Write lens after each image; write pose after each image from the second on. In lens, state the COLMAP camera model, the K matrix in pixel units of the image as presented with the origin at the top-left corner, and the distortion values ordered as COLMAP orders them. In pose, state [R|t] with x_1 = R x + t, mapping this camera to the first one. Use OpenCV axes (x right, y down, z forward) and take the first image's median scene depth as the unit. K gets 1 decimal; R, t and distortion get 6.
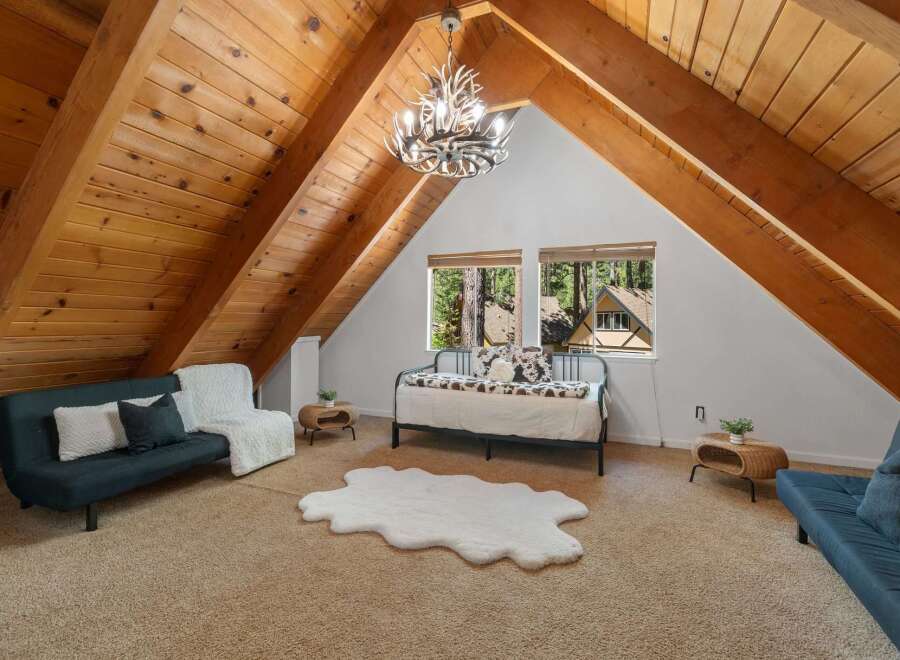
lens RADIAL K [[431.4, 0, 447.1], [0, 431.4, 324.0], [0, 0, 1]] dist [-0.000976, 0.000182]
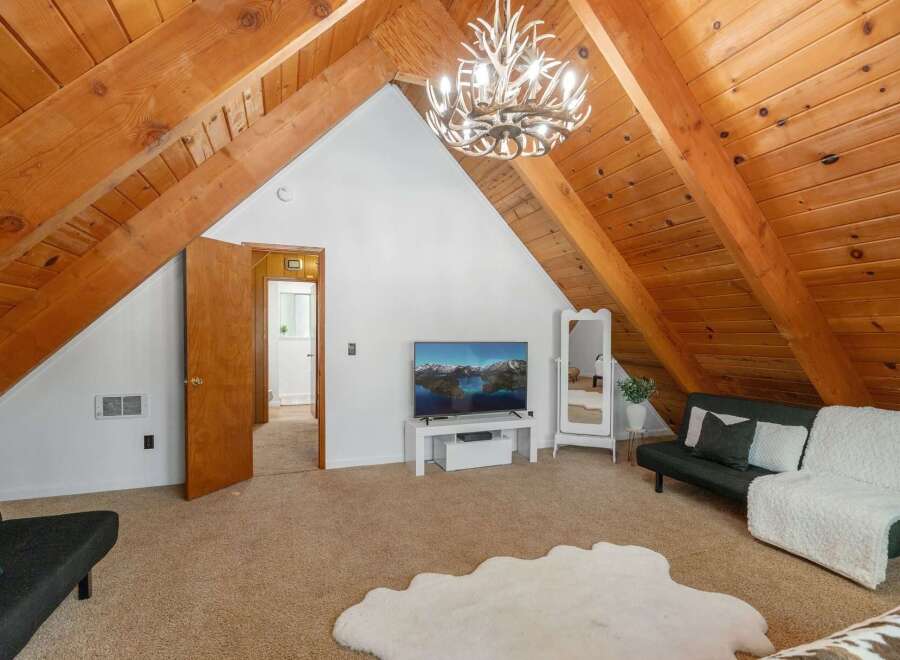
lens RADIAL K [[431.4, 0, 447.1], [0, 431.4, 324.0], [0, 0, 1]] dist [-0.000976, 0.000182]
pose [[-0.729674, -0.024751, -0.683347, 0.541221], [-0.007699, 0.999579, -0.027984, -0.020042], [0.683752, -0.015159, -0.729557, 1.301171]]
